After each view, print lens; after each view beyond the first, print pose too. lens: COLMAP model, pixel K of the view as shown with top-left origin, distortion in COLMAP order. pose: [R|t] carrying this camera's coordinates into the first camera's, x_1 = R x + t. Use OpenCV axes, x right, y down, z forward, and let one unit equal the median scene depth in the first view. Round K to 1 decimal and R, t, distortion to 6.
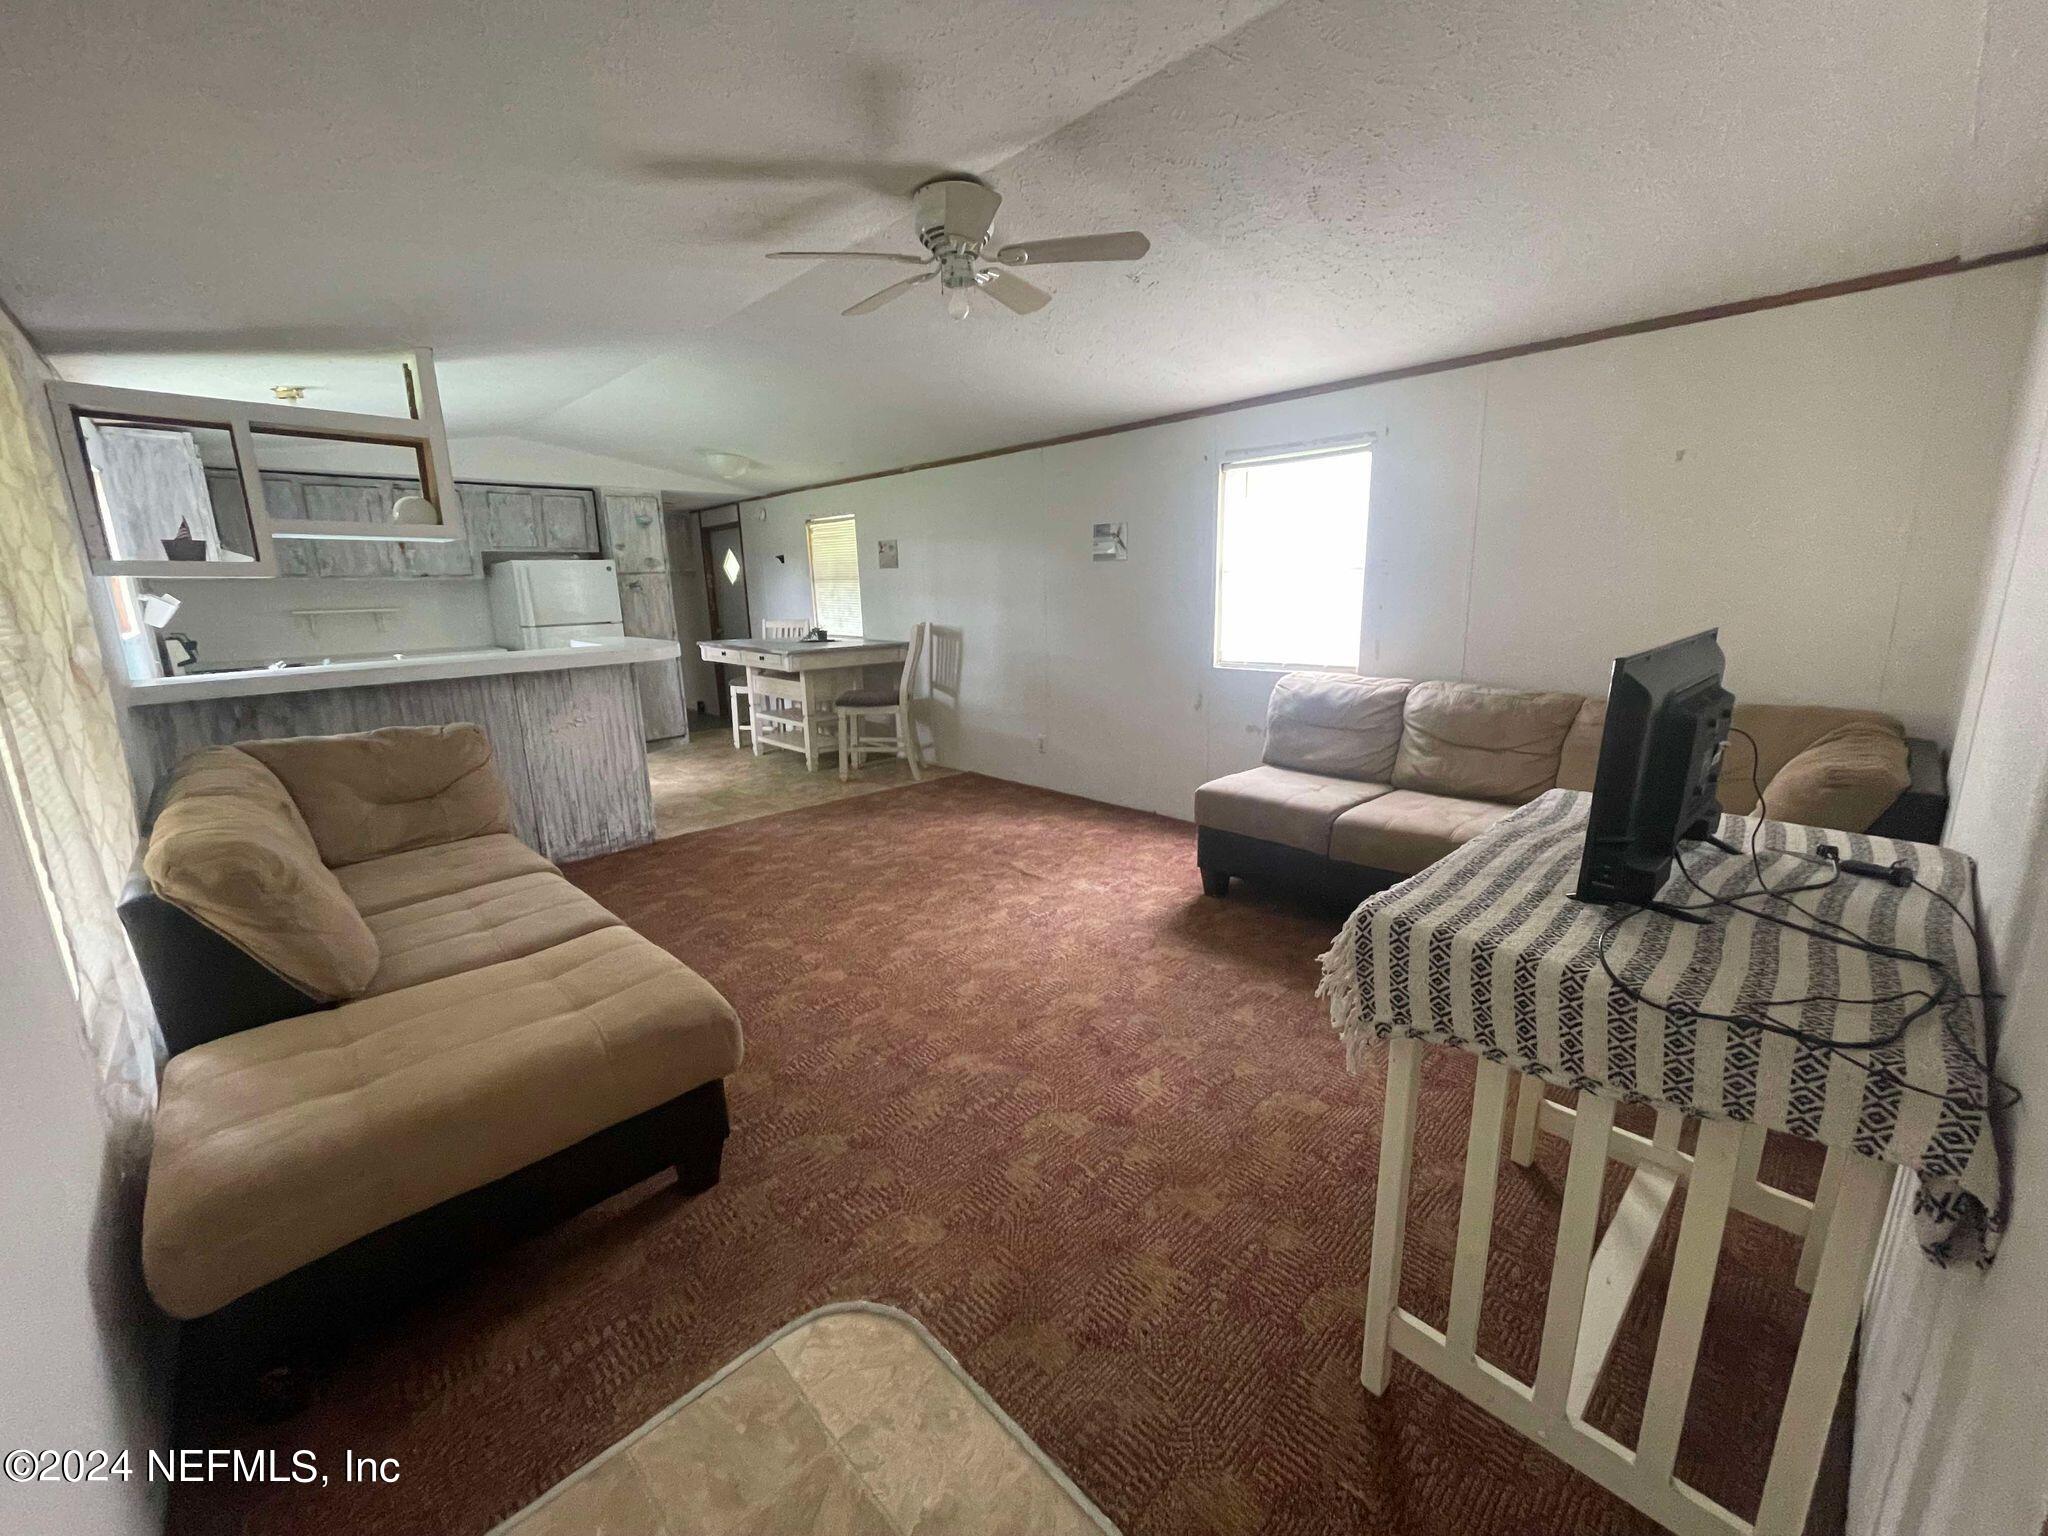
lens RADIAL K [[827.0, 0, 1023.3], [0, 827.0, 764.7], [0, 0, 1]] dist [-0.004216, 0.000728]
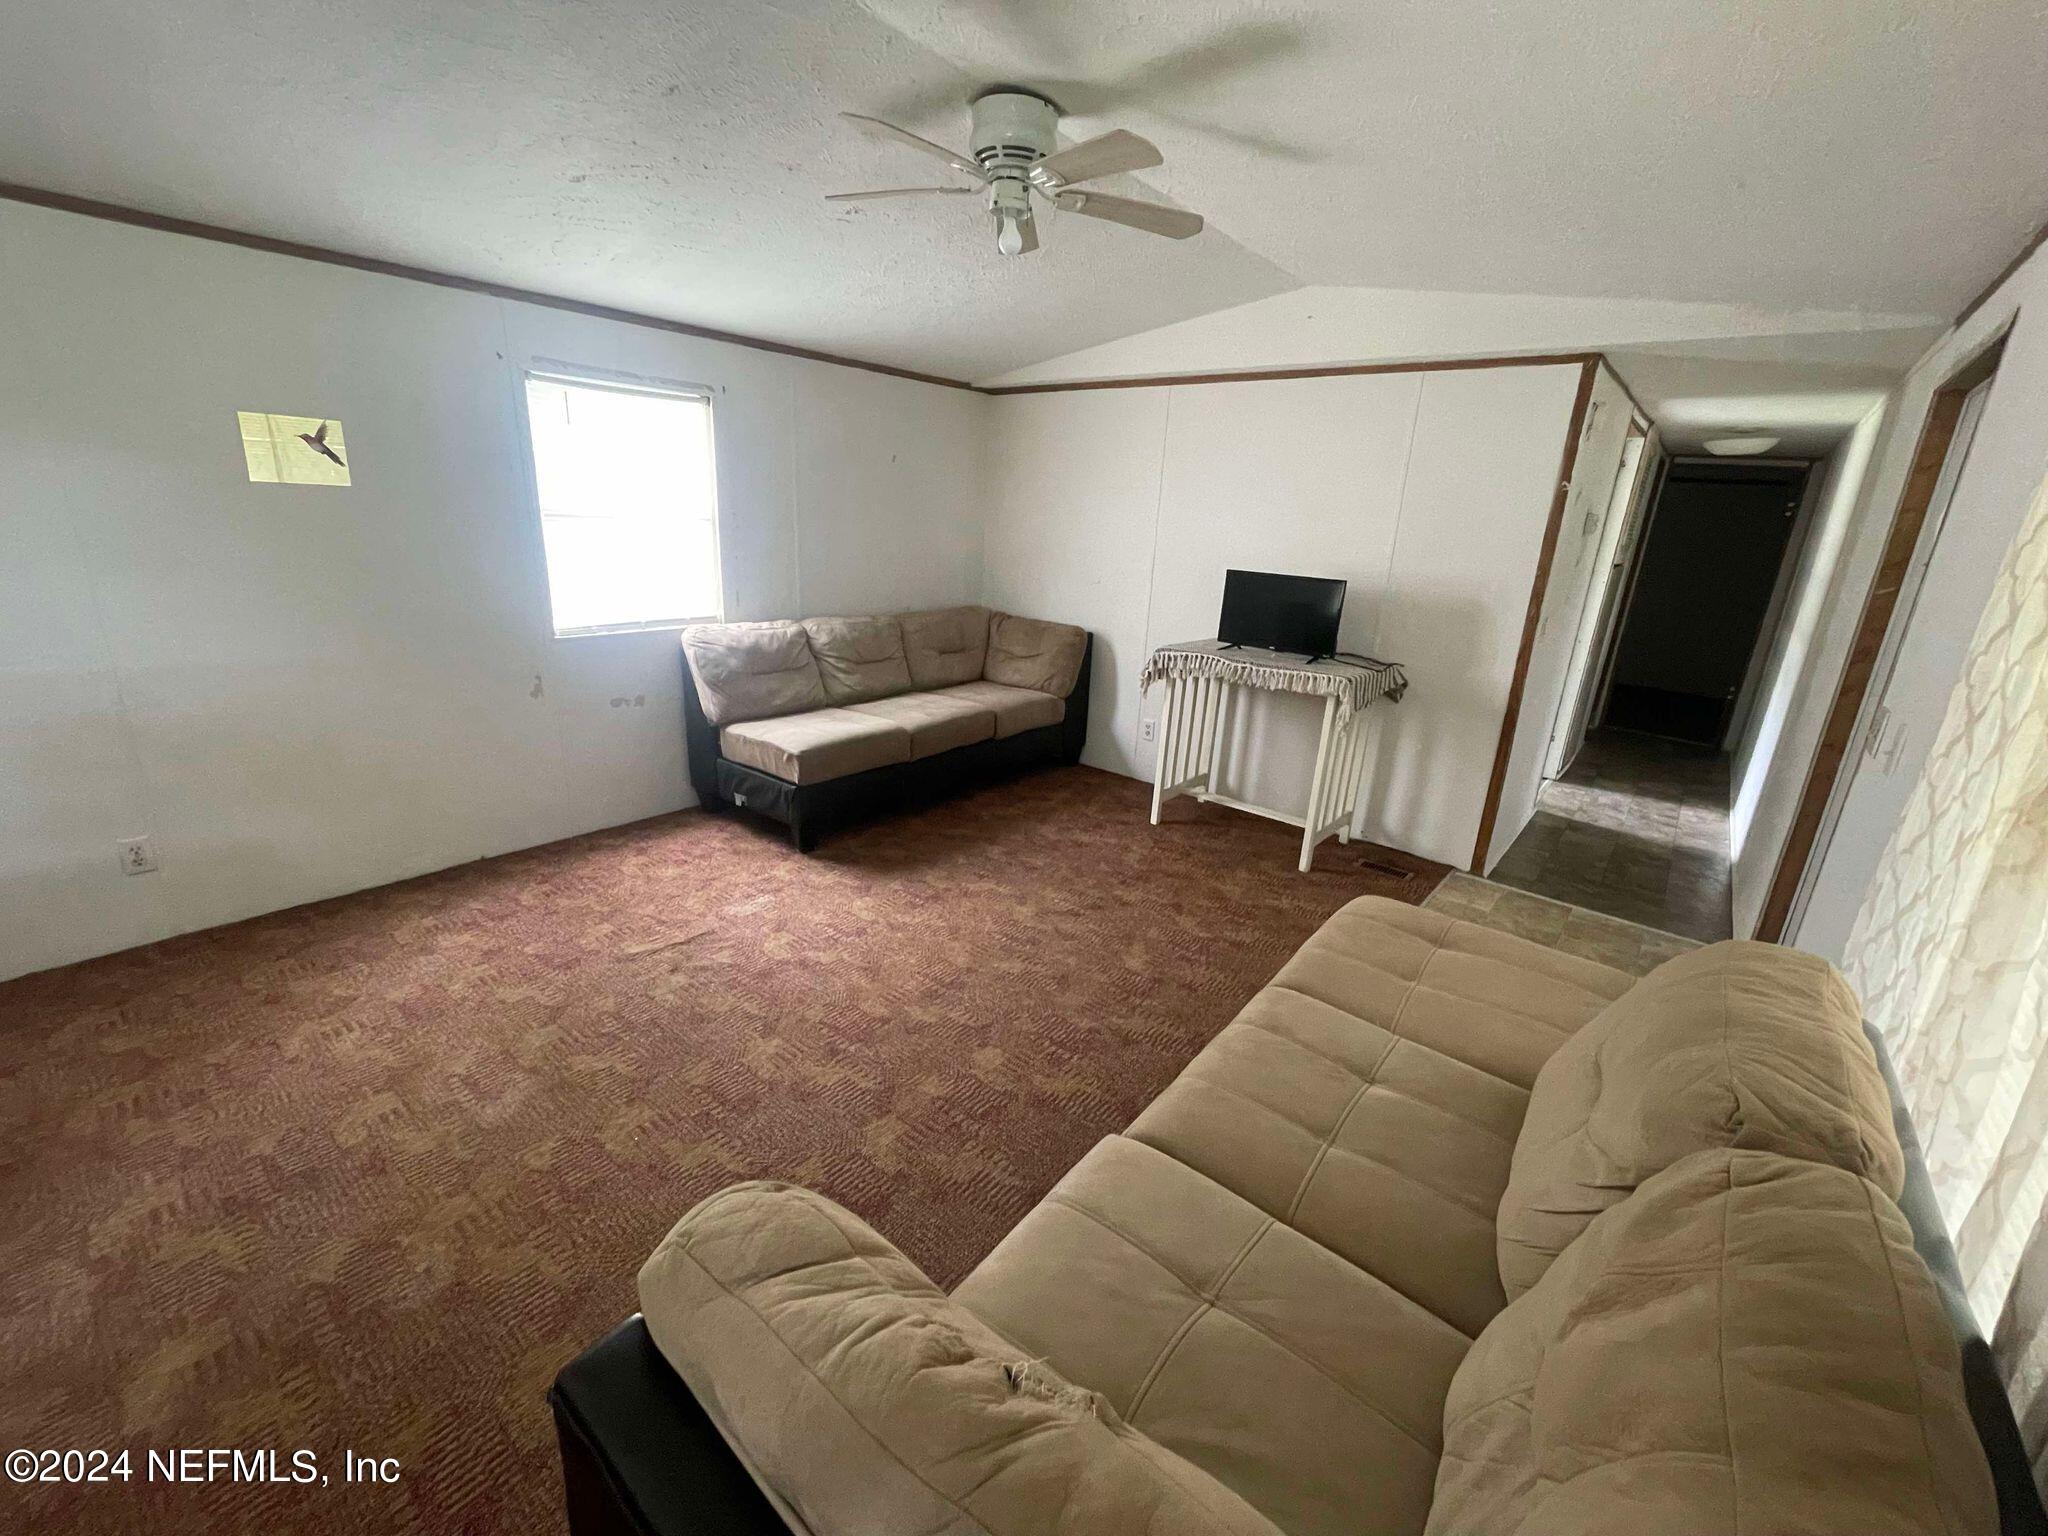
lens RADIAL K [[827.0, 0, 1023.4], [0, 827.0, 764.3], [0, 0, 1]] dist [-0.004216, 0.000728]
pose [[-0.122496, -0.265786, 0.956218, -0.561562], [0.178793, 0.941801, 0.284683, -0.138023], [-0.976231, 0.205838, -0.067846, 0.595942]]
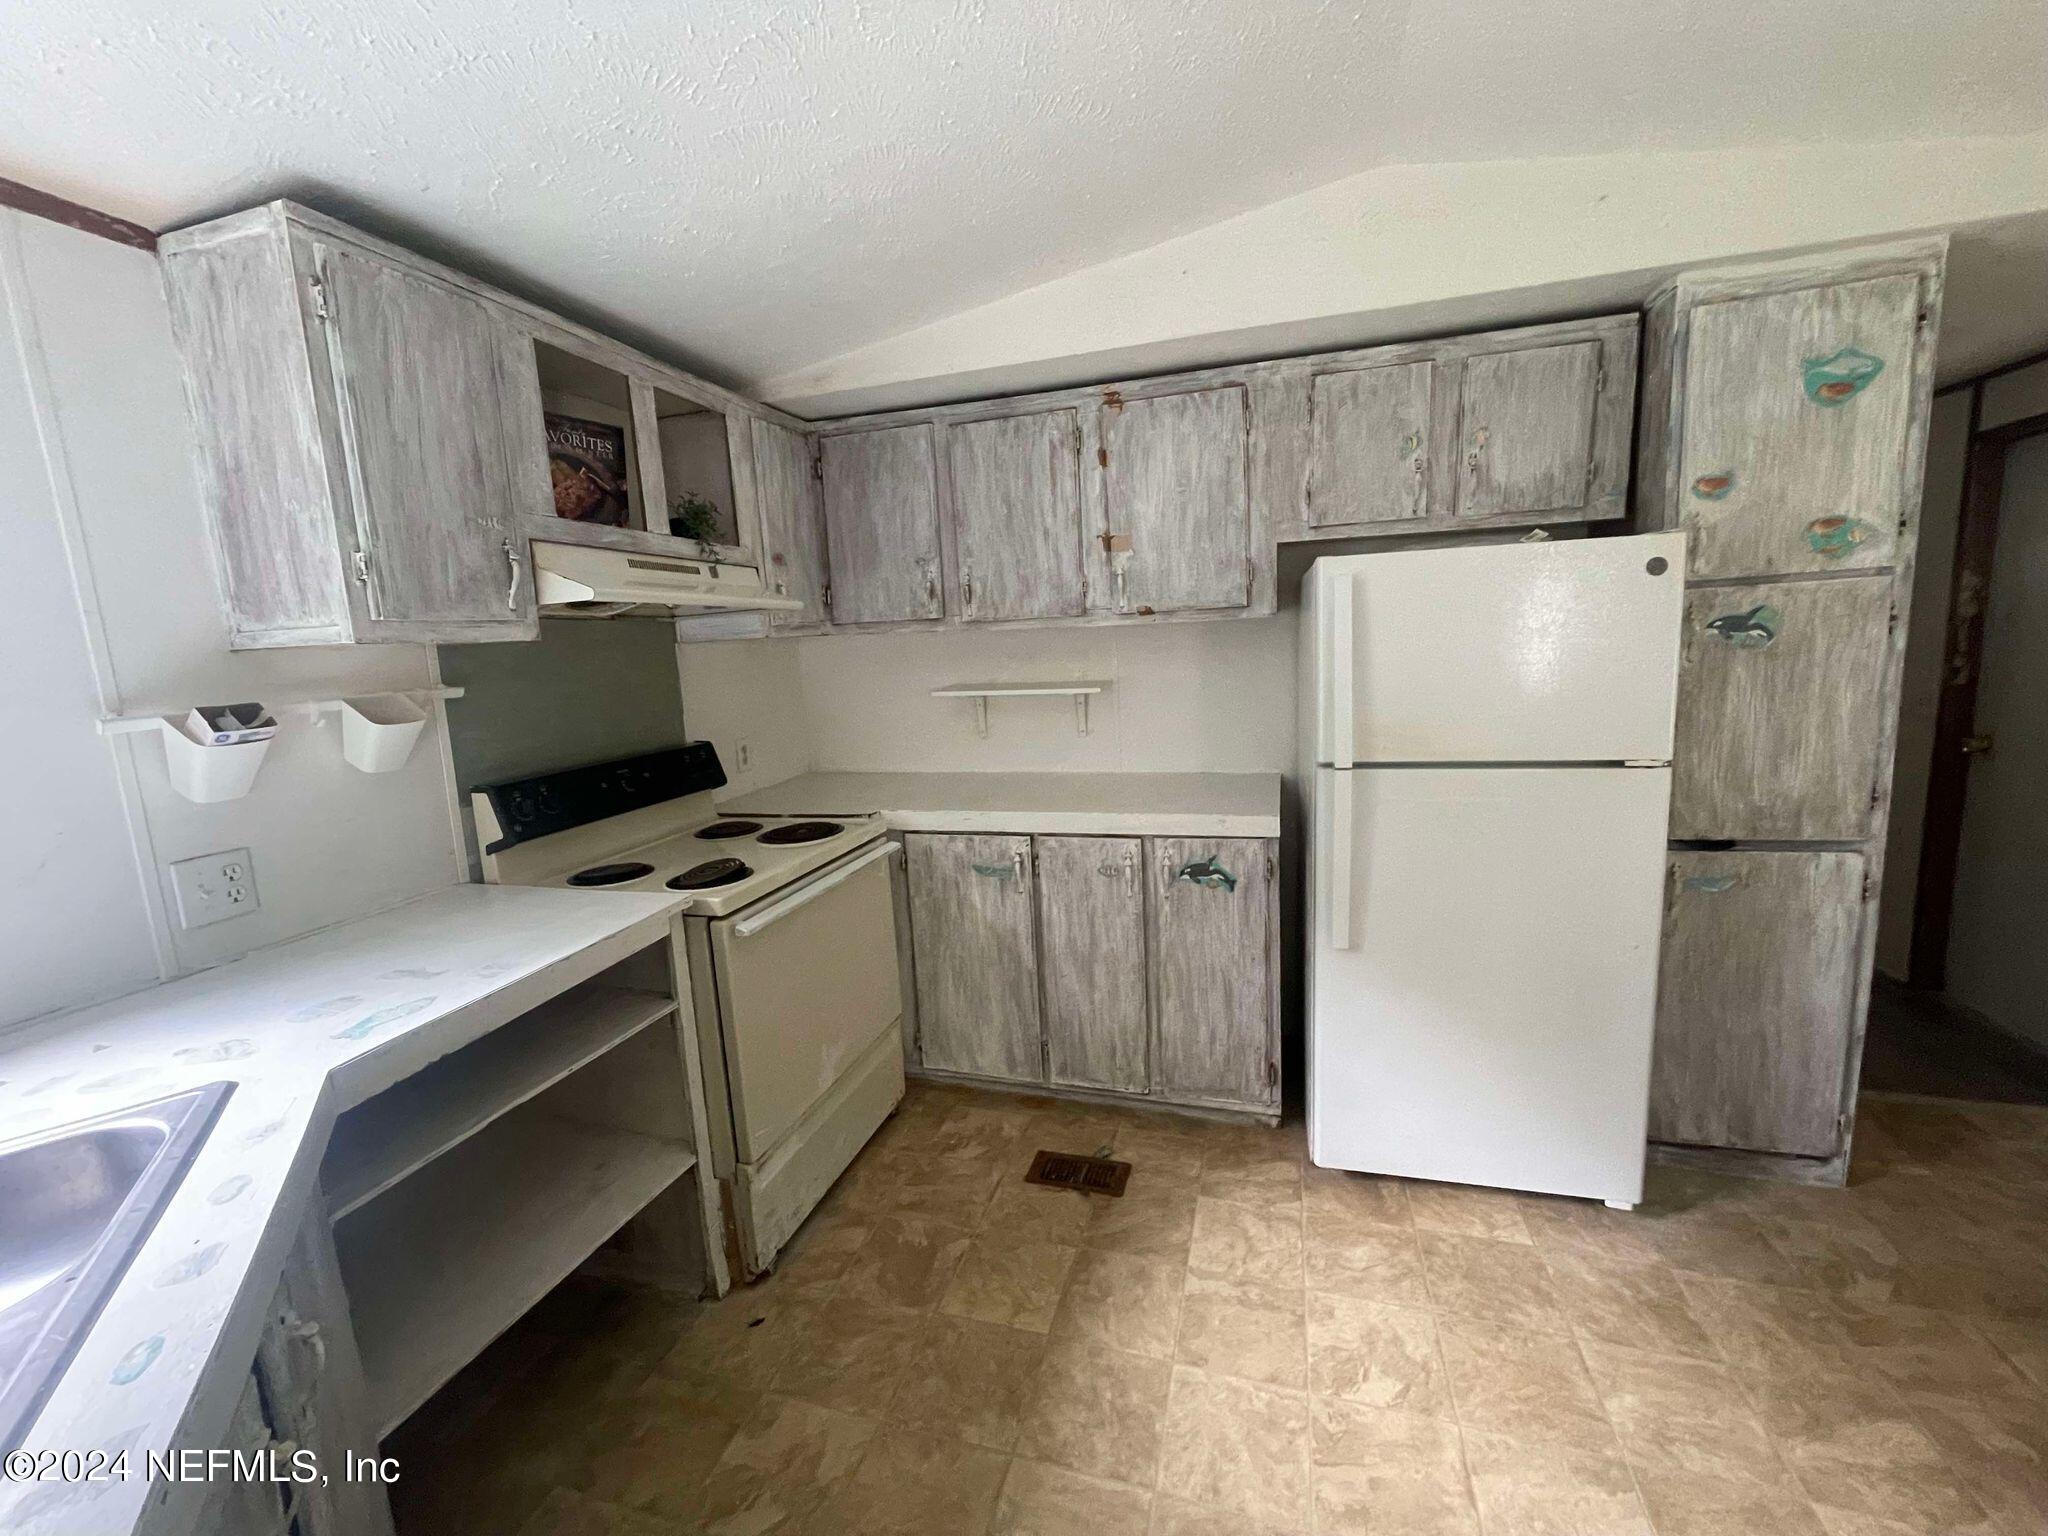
lens RADIAL K [[827.0, 0, 1022.6], [0, 827.0, 763.8], [0, 0, 1]] dist [-0.004216, 0.000728]
pose [[0.484573, 0.133162, -0.864556, -0.500756], [-0.152539, 0.986066, 0.066381, -0.222524], [0.861348, 0.099711, 0.498134, 0.964748]]
